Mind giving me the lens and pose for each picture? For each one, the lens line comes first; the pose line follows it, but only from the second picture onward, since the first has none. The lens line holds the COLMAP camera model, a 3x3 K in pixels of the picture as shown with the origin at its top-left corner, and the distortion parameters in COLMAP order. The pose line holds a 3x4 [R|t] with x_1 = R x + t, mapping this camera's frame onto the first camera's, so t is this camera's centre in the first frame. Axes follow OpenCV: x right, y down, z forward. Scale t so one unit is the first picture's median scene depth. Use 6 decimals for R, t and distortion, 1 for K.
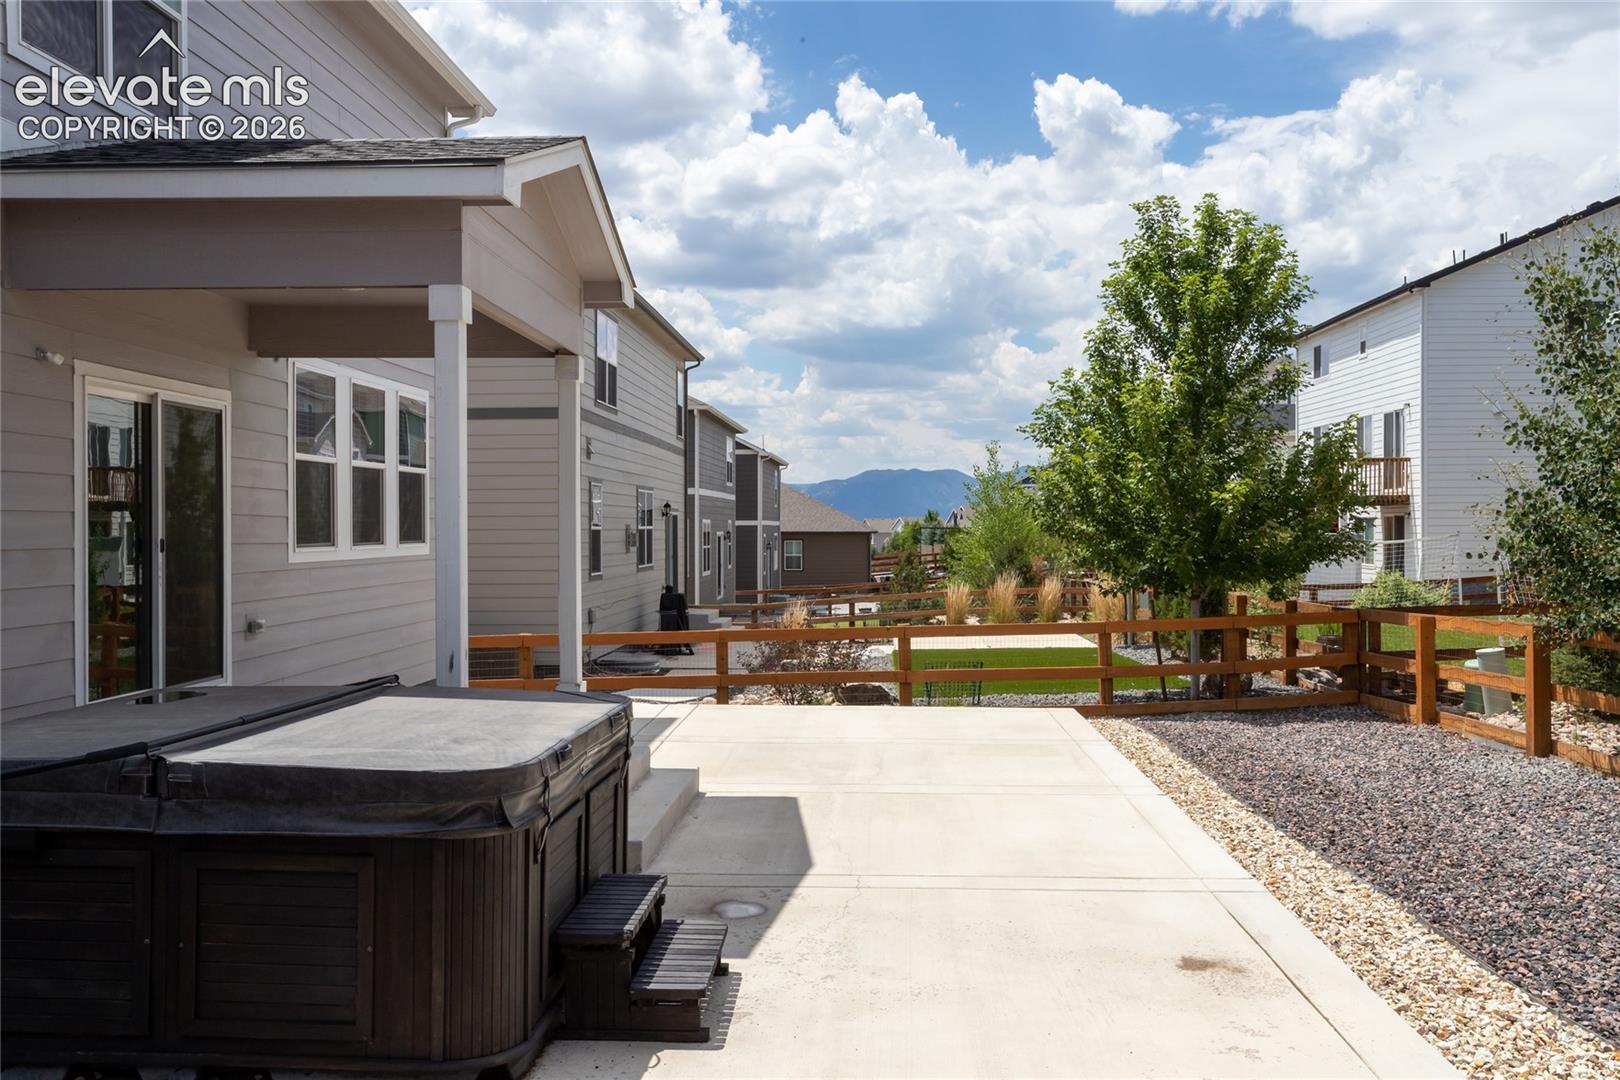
lens RADIAL K [[1460.4, 0, 810.0], [0, 1460.4, 540.0], [0, 0, 1]] dist [-0.016388, -0.008050]
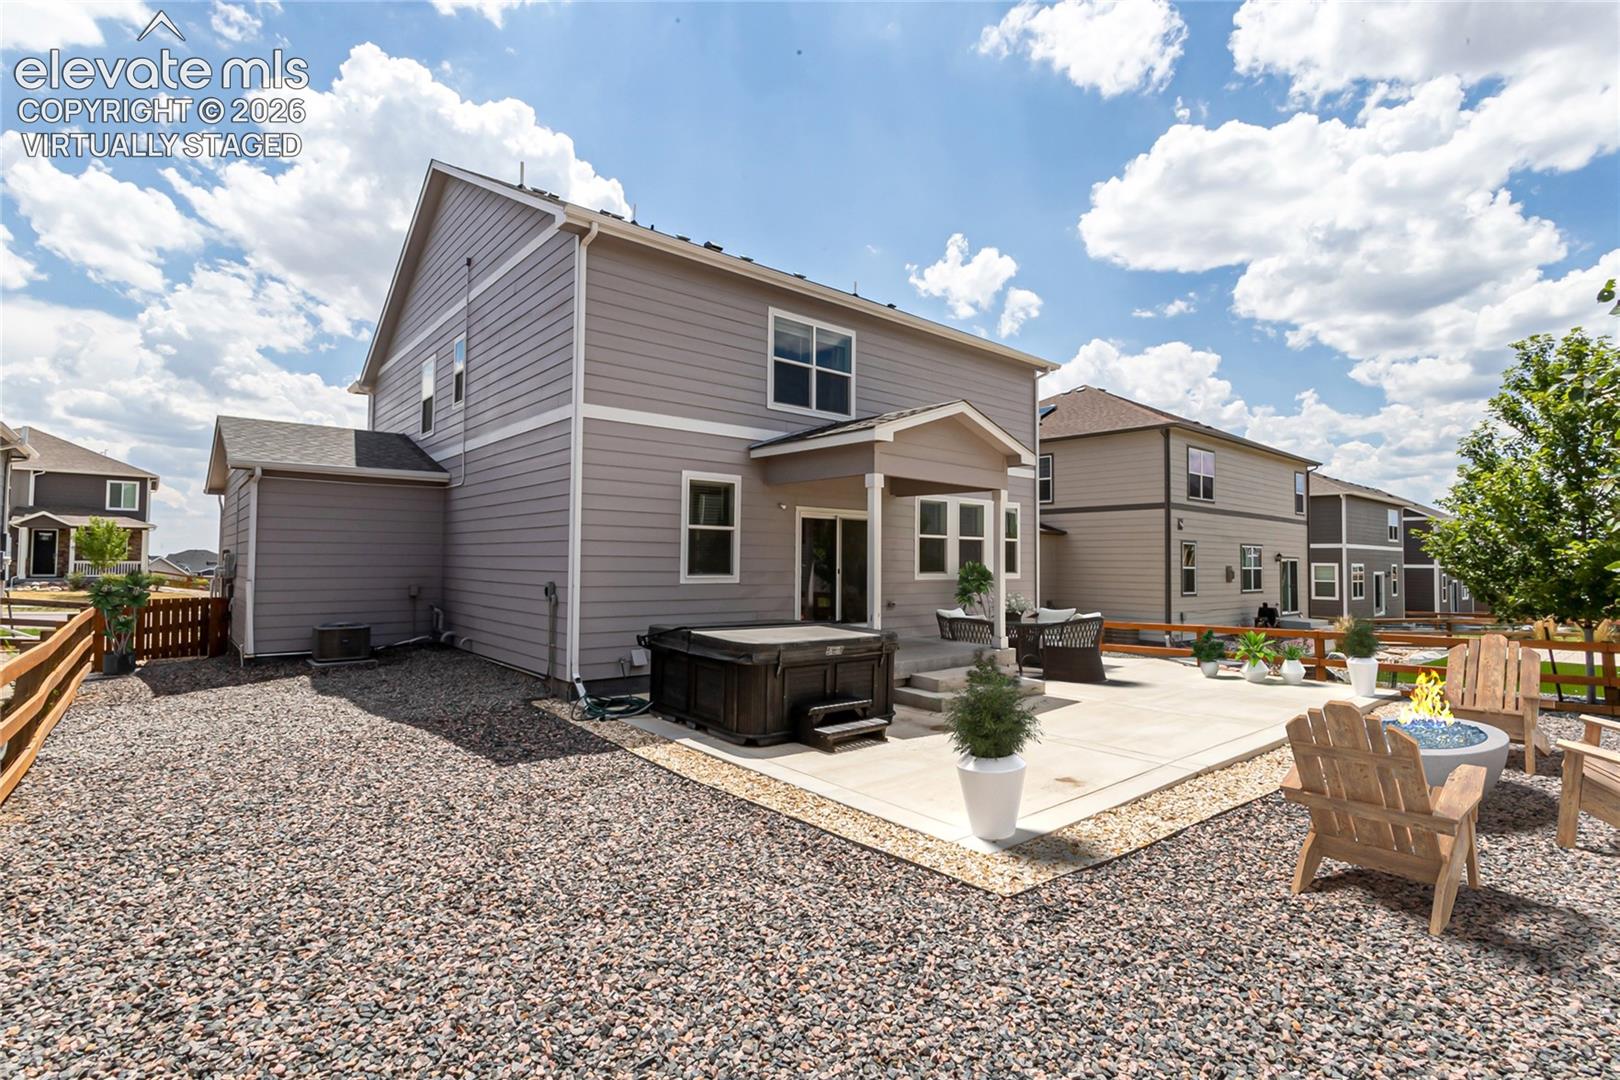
lens RADIAL K [[779.2, 0, 788.5], [0, 779.2, 528.1], [0, 0, 1]] dist [-0.000521, 0.000063]
pose [[0.669741, -0.024562, -0.742188, 0.200995], [-0.017490, 0.998654, -0.048832, -0.001487], [0.742389, 0.045686, 0.668410, -0.012766]]
